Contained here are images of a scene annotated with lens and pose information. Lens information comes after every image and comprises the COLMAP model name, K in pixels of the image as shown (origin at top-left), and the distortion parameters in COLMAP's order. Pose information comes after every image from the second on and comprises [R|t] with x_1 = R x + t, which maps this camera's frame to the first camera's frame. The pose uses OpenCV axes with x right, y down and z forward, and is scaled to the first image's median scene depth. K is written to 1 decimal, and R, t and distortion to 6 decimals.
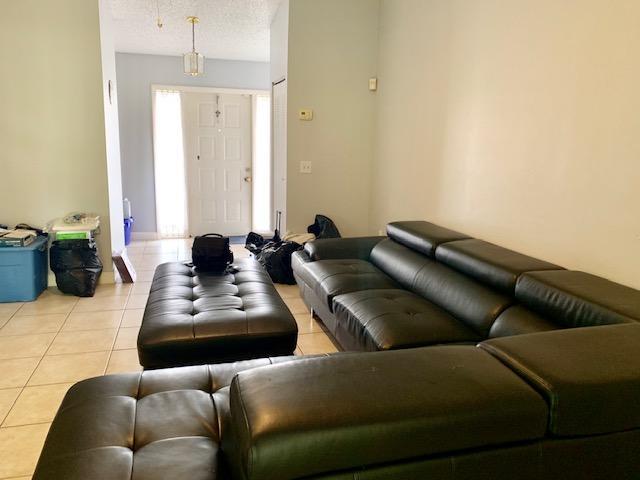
lens RADIAL K [[495.1, 0, 320.0], [0, 495.1, 240.0], [0, 0, 1]] dist [0.004622, 0.001058]
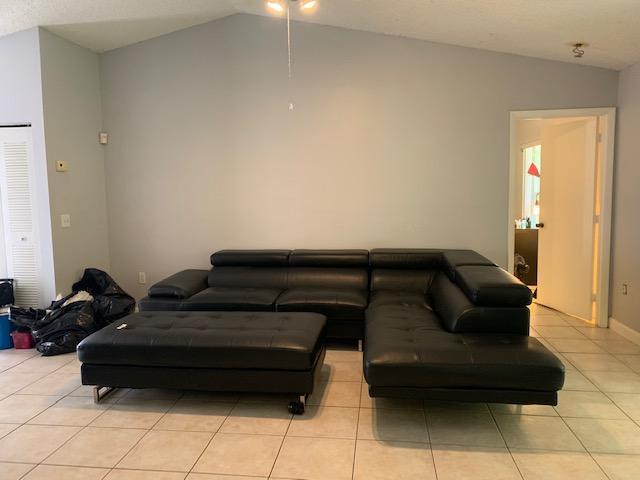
lens RADIAL K [[482.0, 0, 320.0], [0, 482.0, 240.0], [0, 0, 1]] dist [0.003183, 0.001830]
pose [[0.375138, -0.128110, 0.918074, -0.690909], [0.210121, 0.976376, 0.050387, -0.056933], [-0.902840, 0.174004, 0.393195, 0.212842]]
